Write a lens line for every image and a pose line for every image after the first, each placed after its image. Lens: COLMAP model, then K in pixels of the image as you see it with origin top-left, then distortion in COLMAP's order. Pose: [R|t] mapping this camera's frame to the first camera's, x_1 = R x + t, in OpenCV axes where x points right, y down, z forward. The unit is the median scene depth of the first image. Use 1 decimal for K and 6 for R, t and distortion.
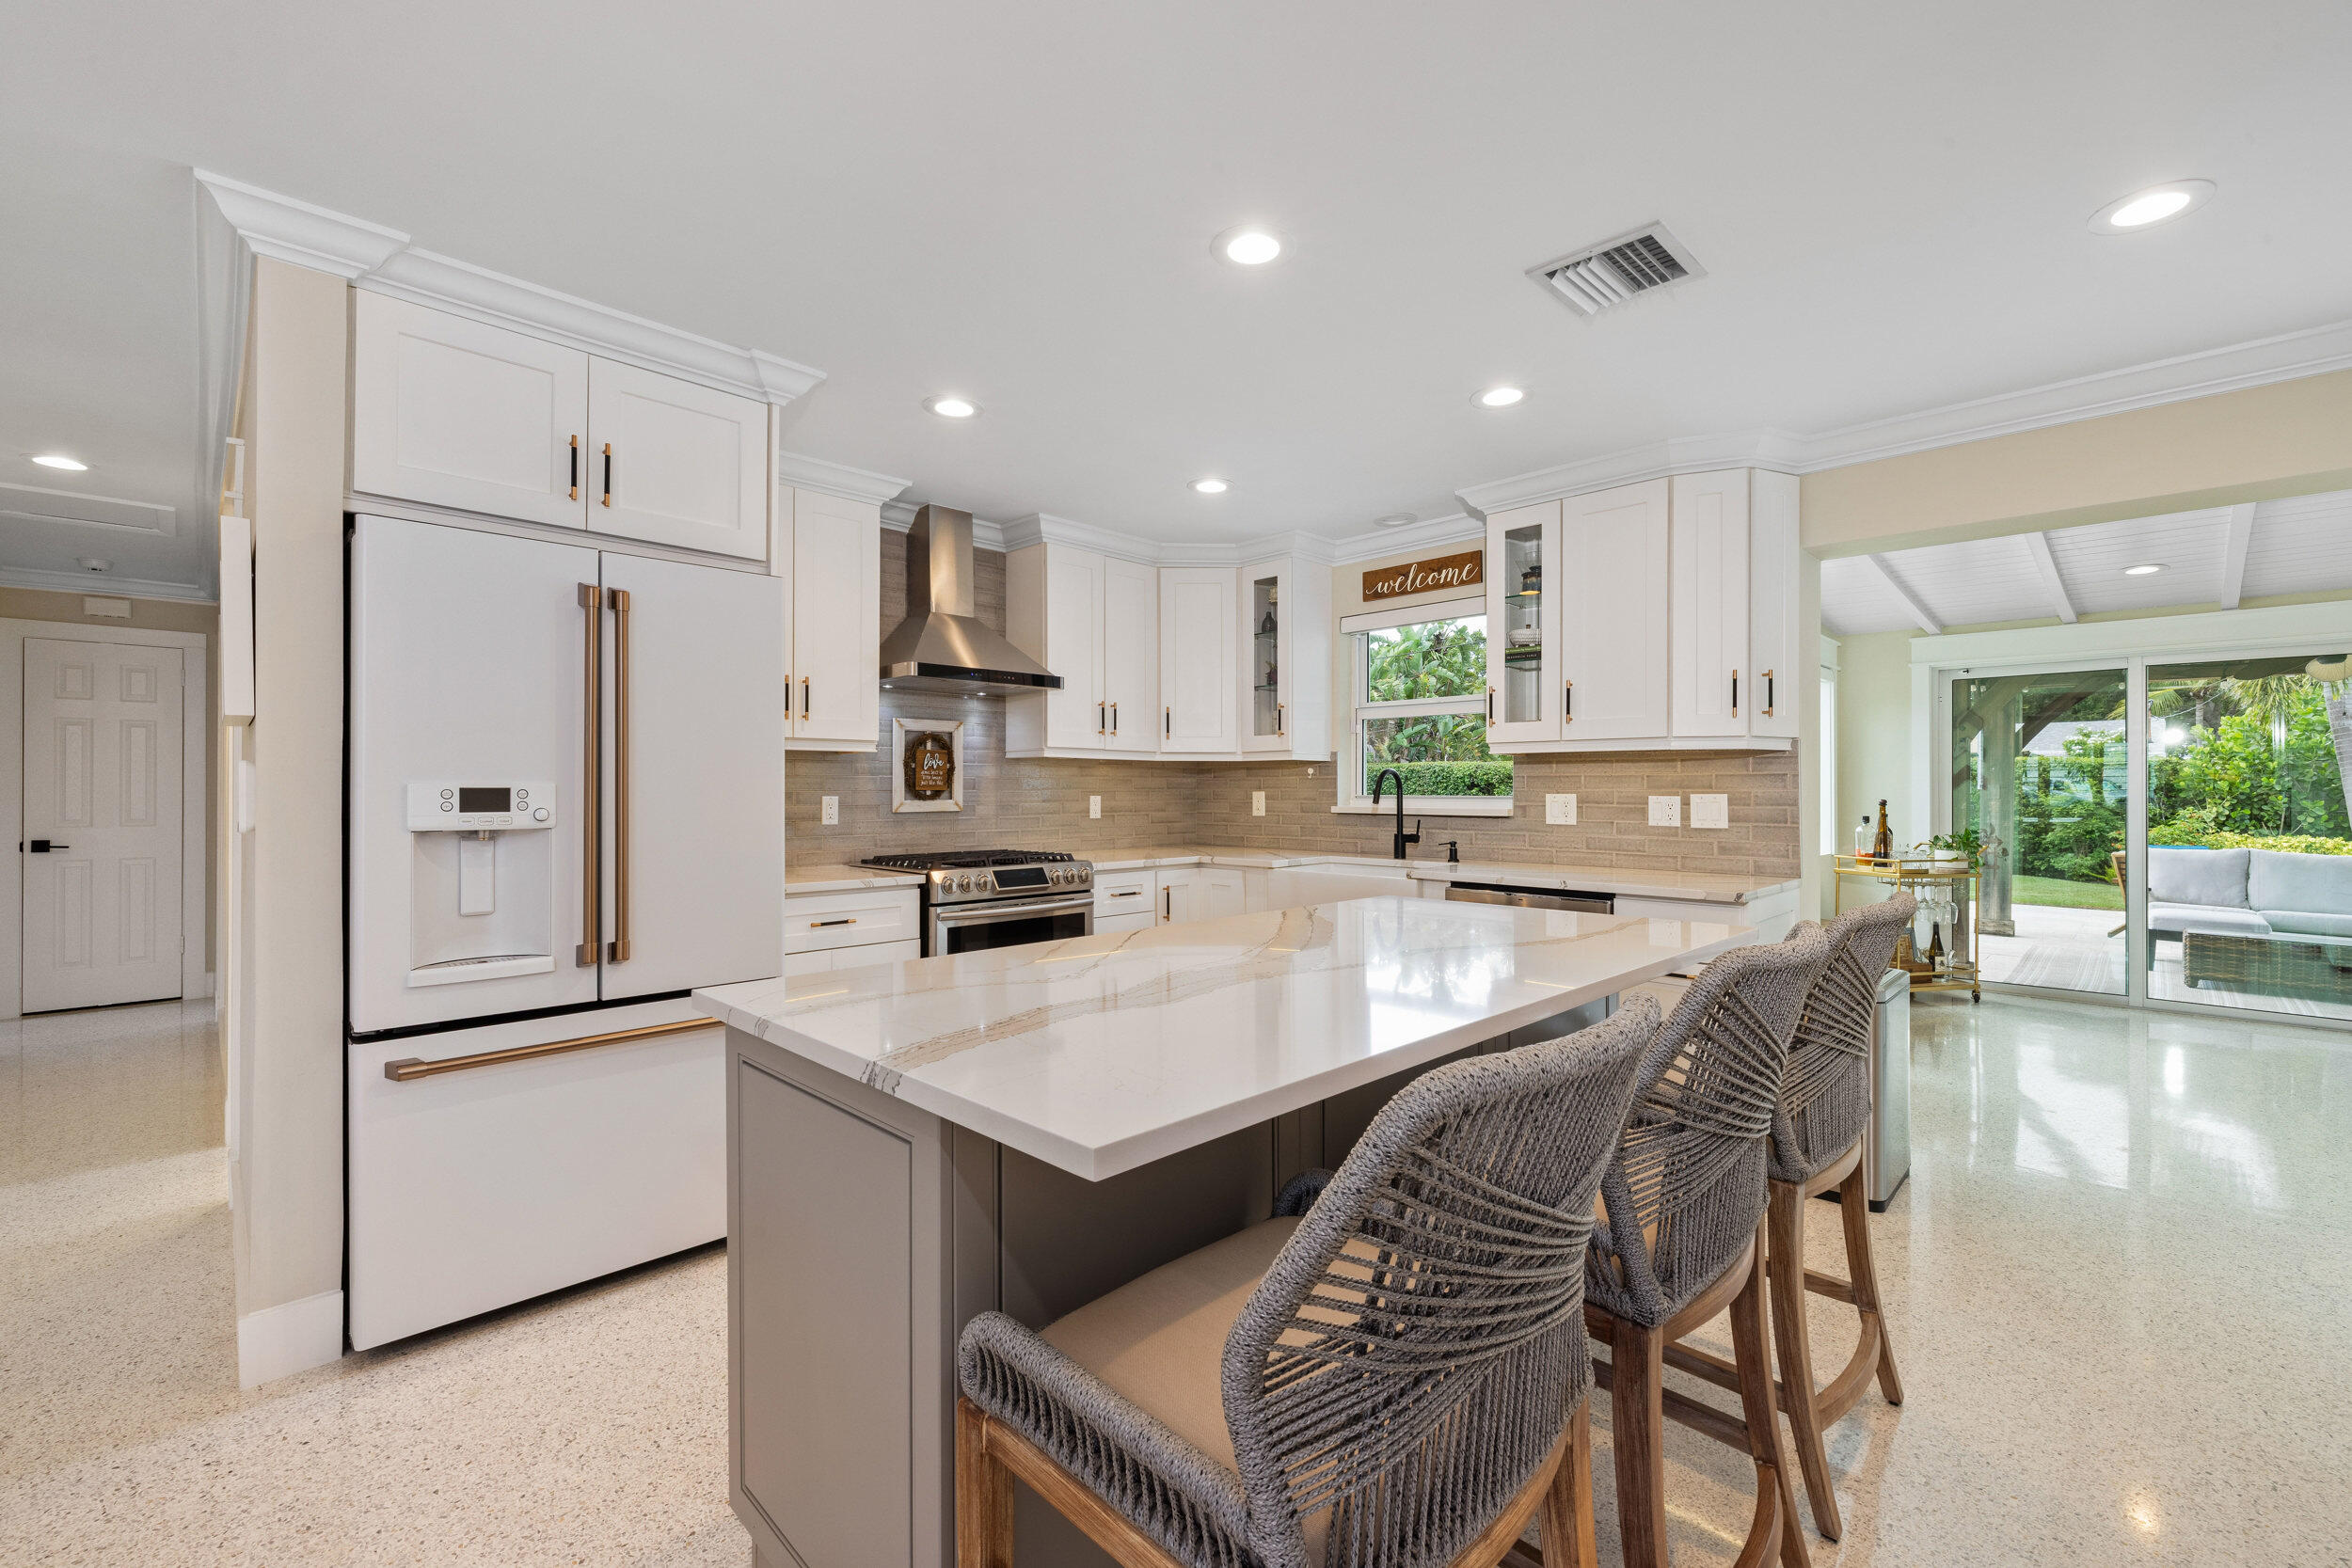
lens RADIAL K [[985.1, 0, 1177.8], [0, 985.1, 792.1], [0, 0, 1]] dist [-0.001064, -0.000375]
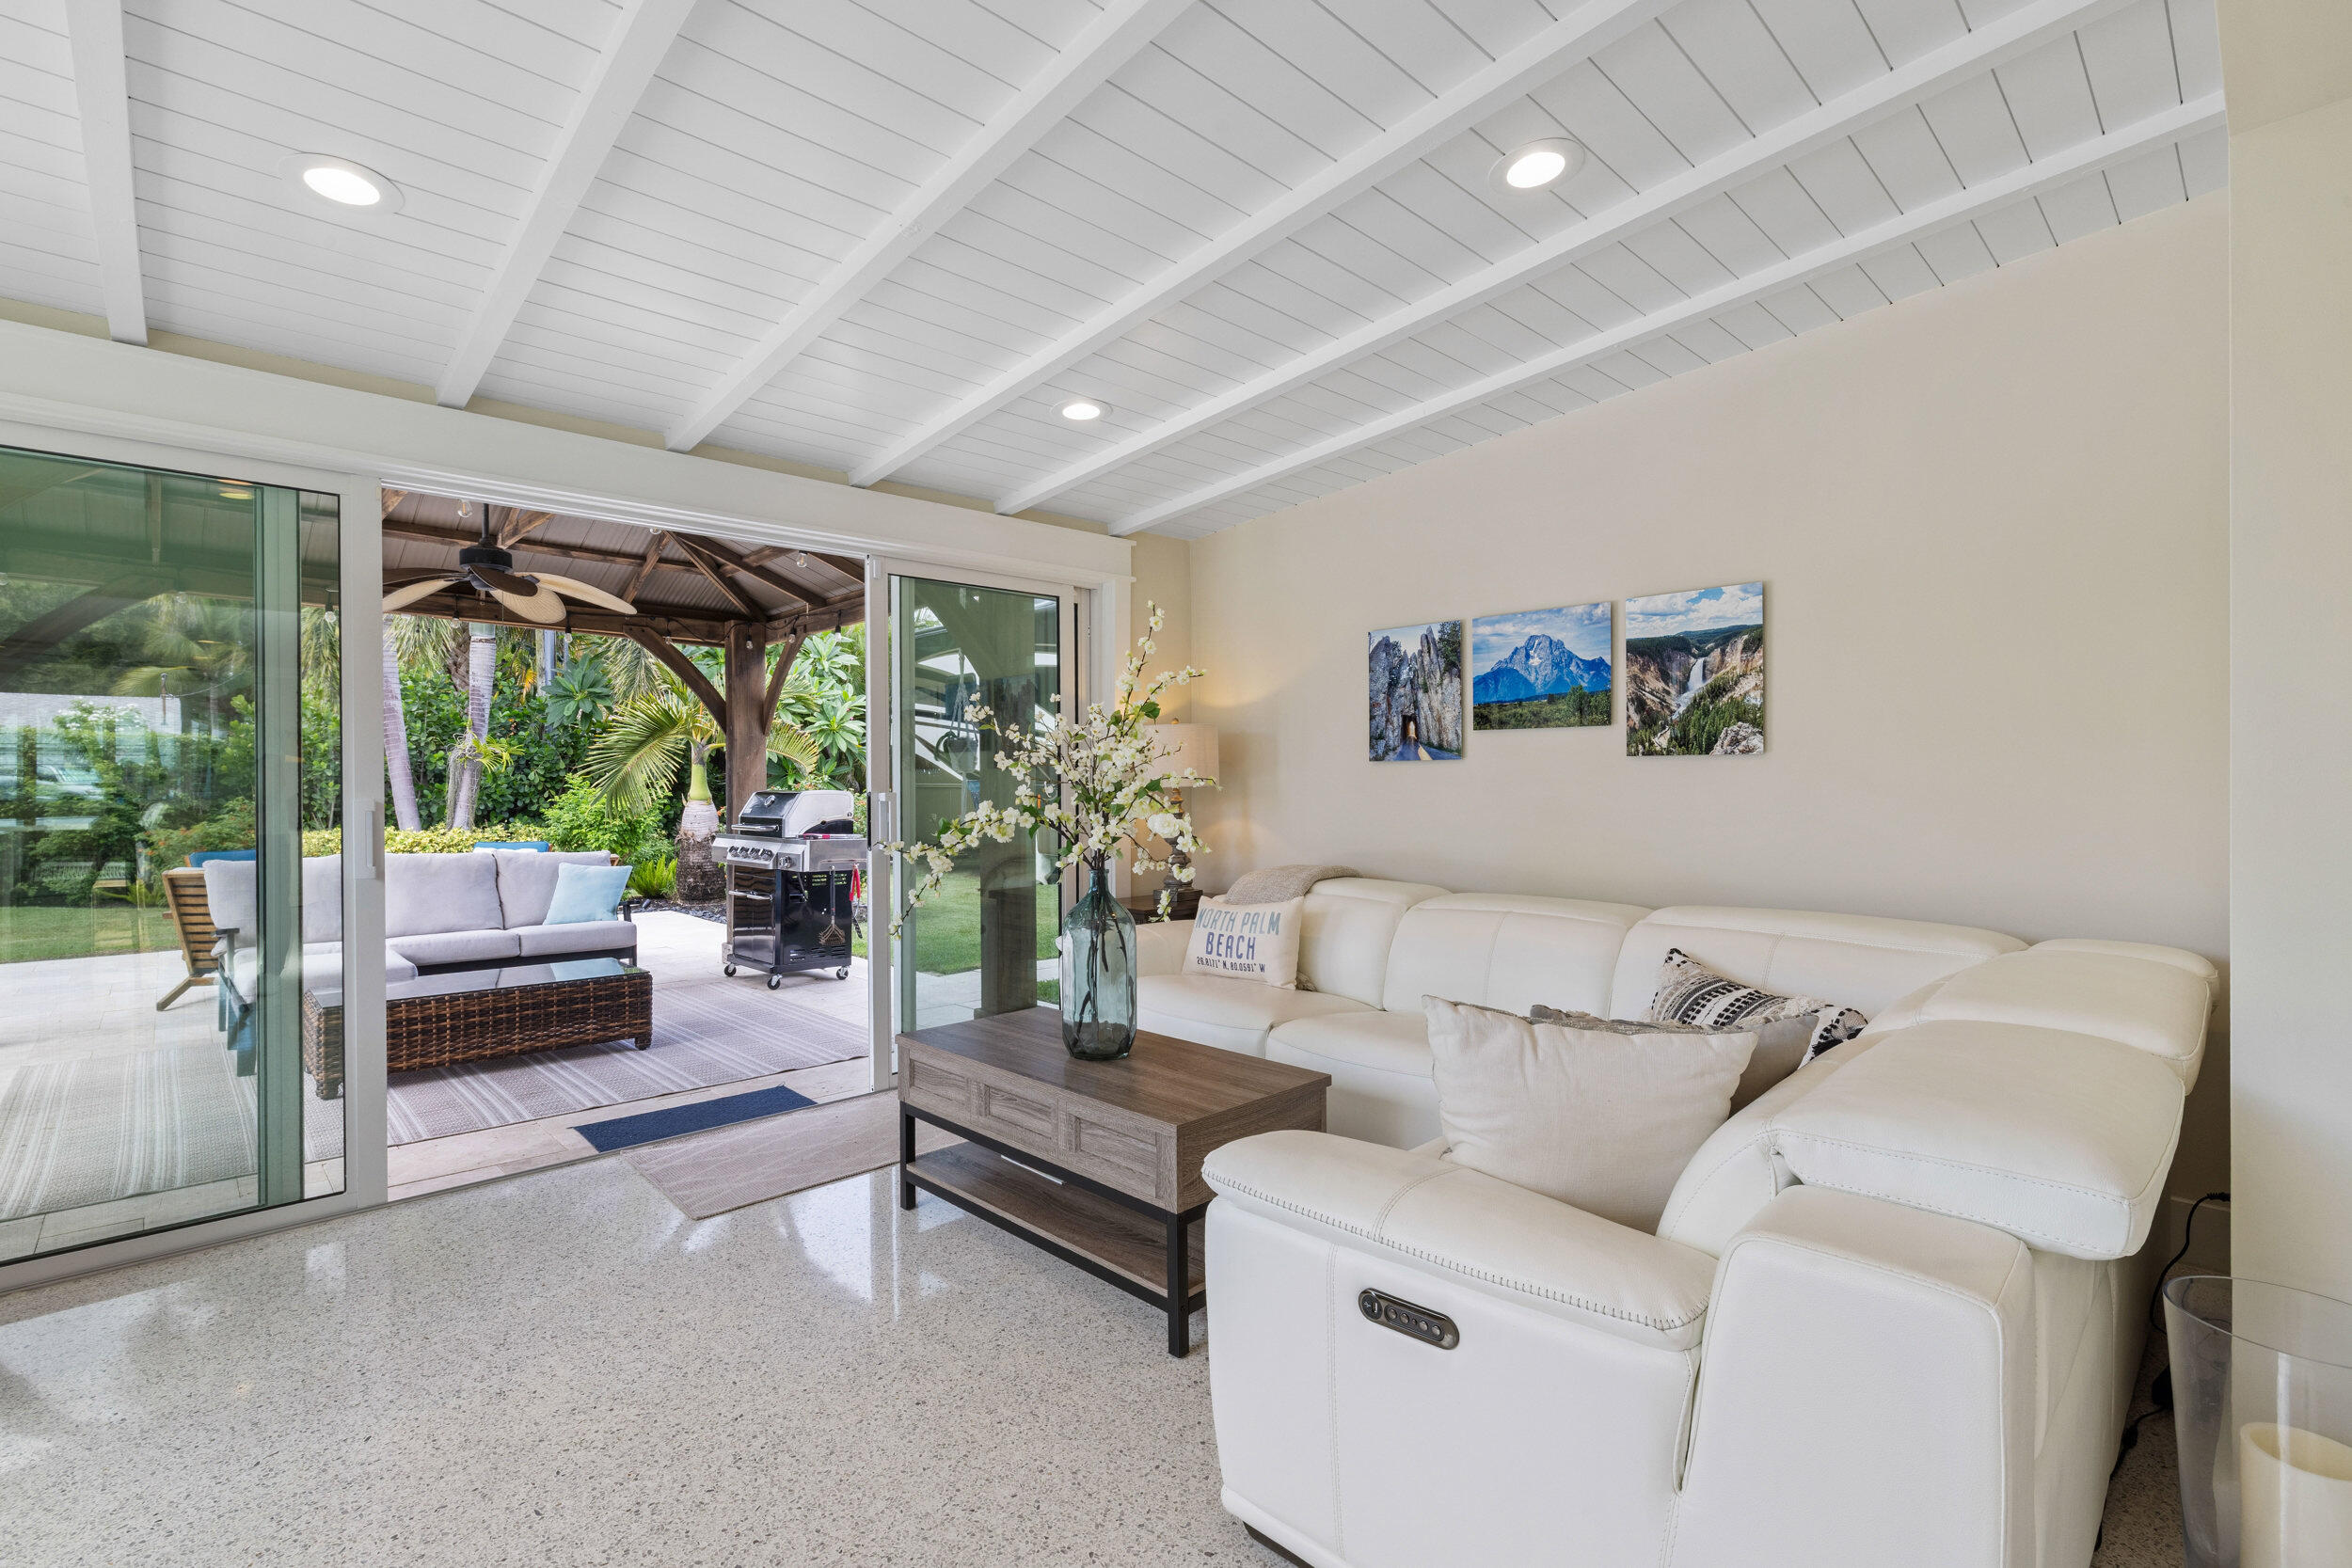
lens RADIAL K [[1063.4, 0, 1176.0], [0, 1063.4, 784.0], [0, 0, 1]] dist [-0.000854, 0.000354]
pose [[0.022569, -0.007700, 0.999716, 0.236564], [0.008665, 0.999934, 0.007506, 0.005688], [-0.999708, 0.008493, 0.022634, 0.278014]]
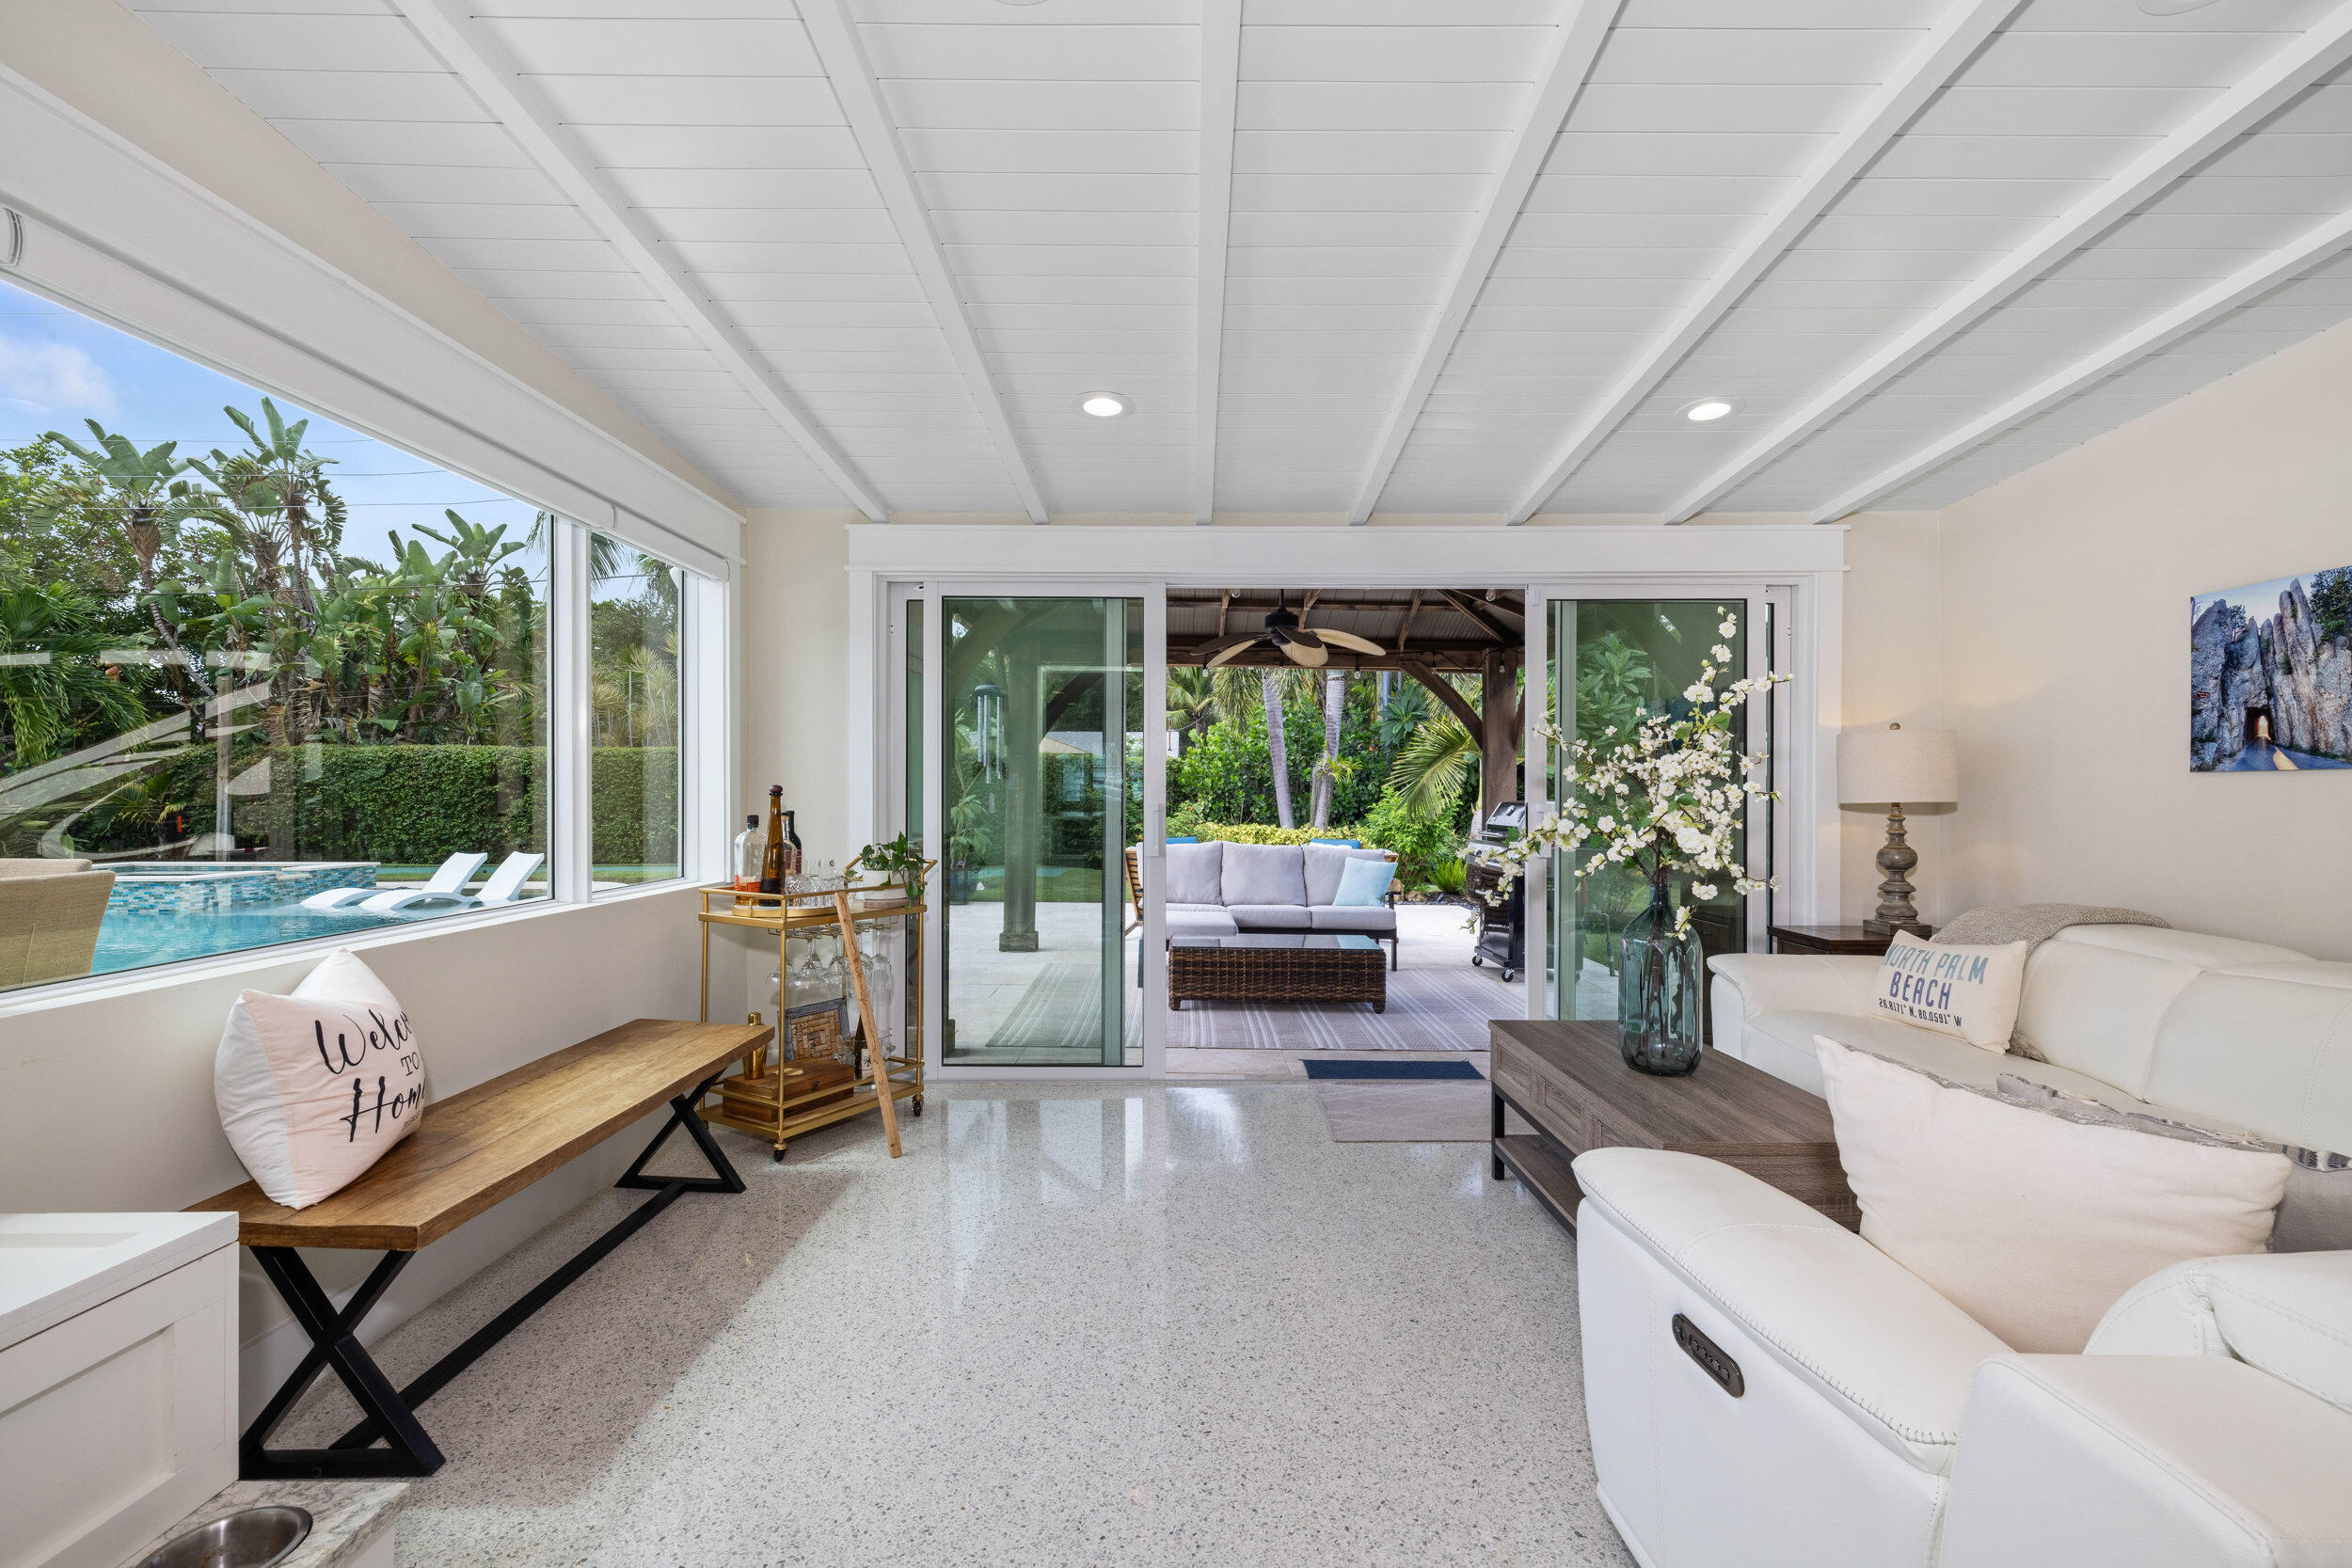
lens RADIAL K [[1024.7, 0, 1181.8], [0, 1024.7, 793.6], [0, 0, 1]] dist [0.000710, 0.000330]
pose [[0.705814, -0.001988, 0.708395, 0.237584], [0.001244, 0.999998, 0.001567, 0.006011], [-0.708397, -0.000224, 0.705815, 0.216935]]
